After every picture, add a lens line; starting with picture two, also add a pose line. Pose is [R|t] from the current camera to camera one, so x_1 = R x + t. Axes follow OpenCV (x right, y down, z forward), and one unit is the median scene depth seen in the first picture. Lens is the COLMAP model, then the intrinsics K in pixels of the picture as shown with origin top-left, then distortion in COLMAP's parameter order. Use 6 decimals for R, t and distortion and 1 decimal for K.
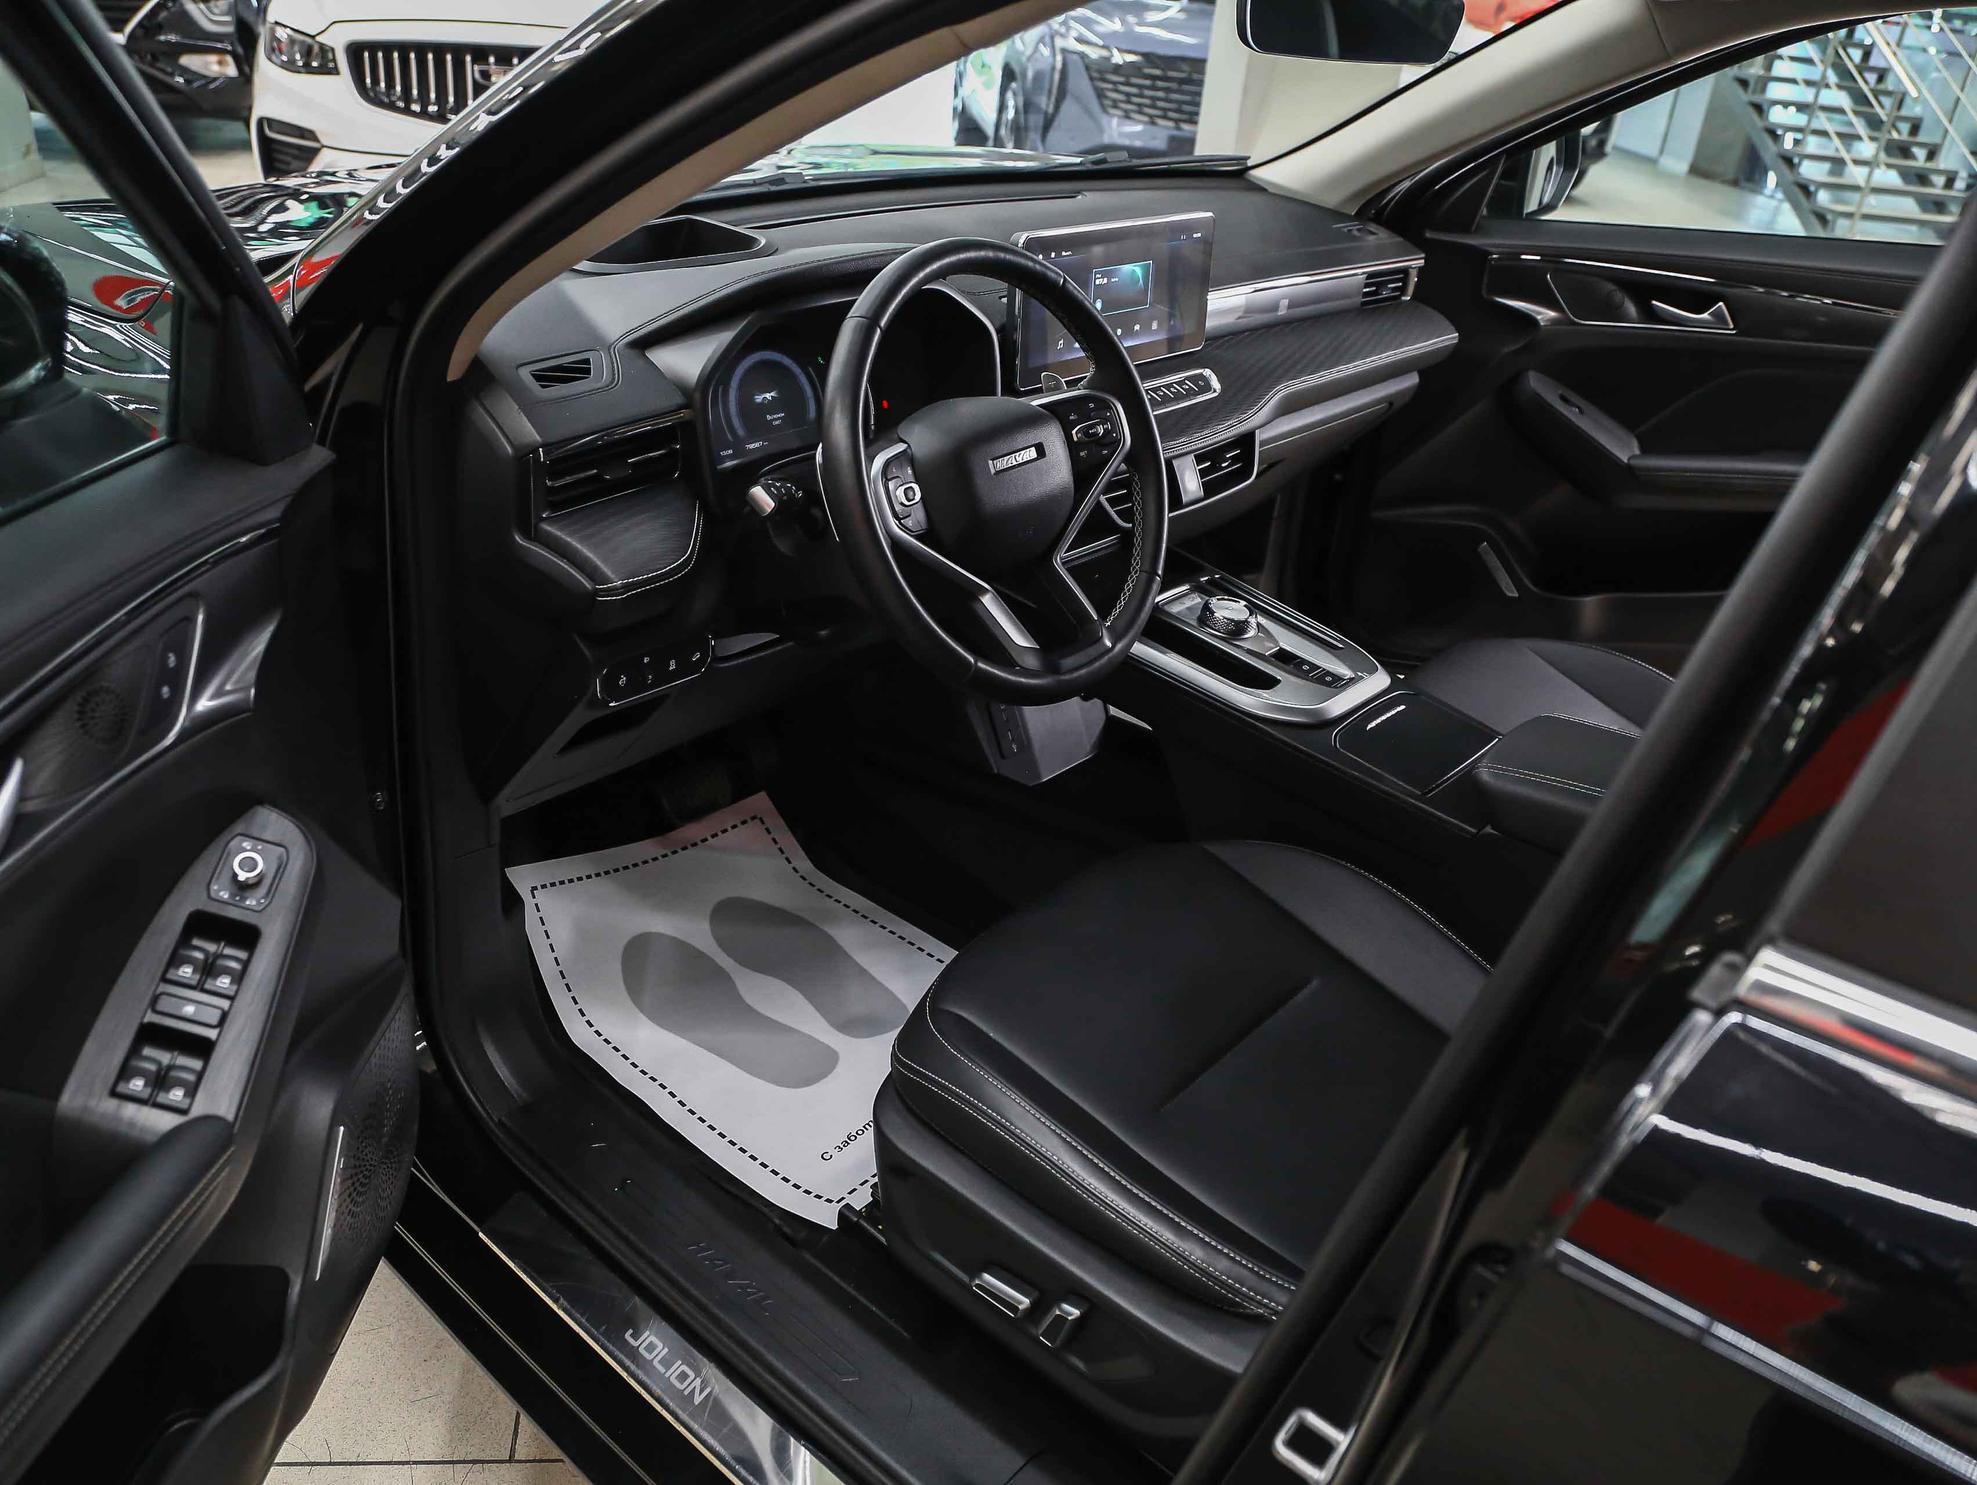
lens RADIAL K [[1567.9, 0, 988.5], [0, 1567.9, 742.5], [0, 0, 1]] dist [-0.121769, 0.123811]
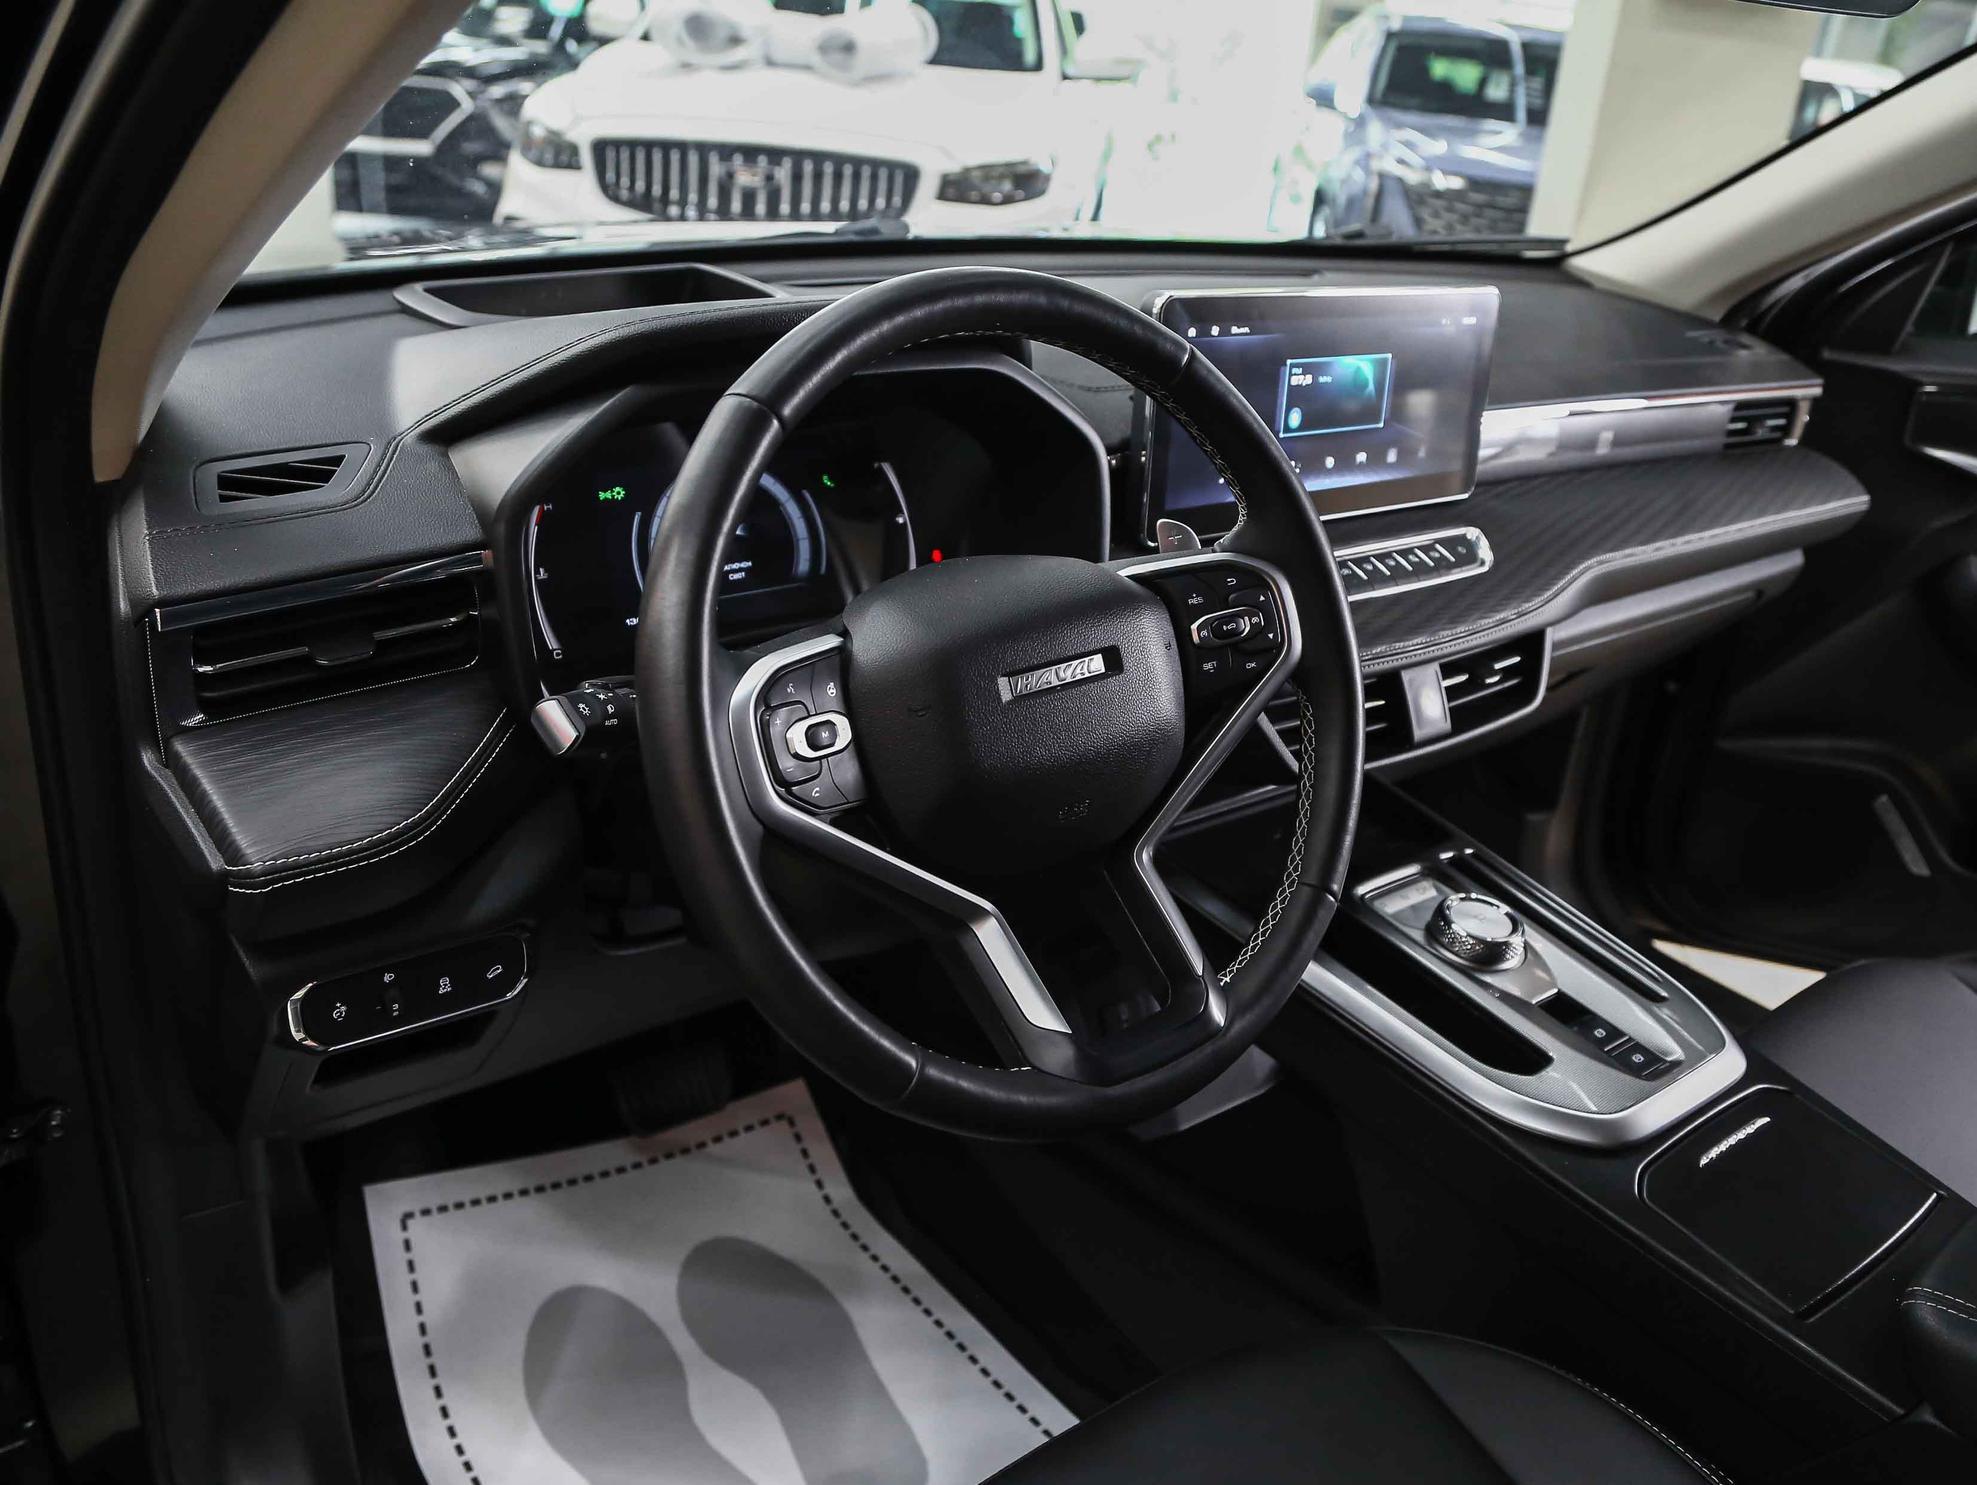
lens RADIAL K [[1581.9, 0, 988.5], [0, 1581.9, 742.5], [0, 0, 1]] dist [-0.119855, 0.068482]
pose [[0.979379, 0.076941, -0.186807, 0.073609], [-0.092947, 0.992573, -0.078483, -0.086010], [0.179381, 0.094228, 0.979257, 0.352243]]
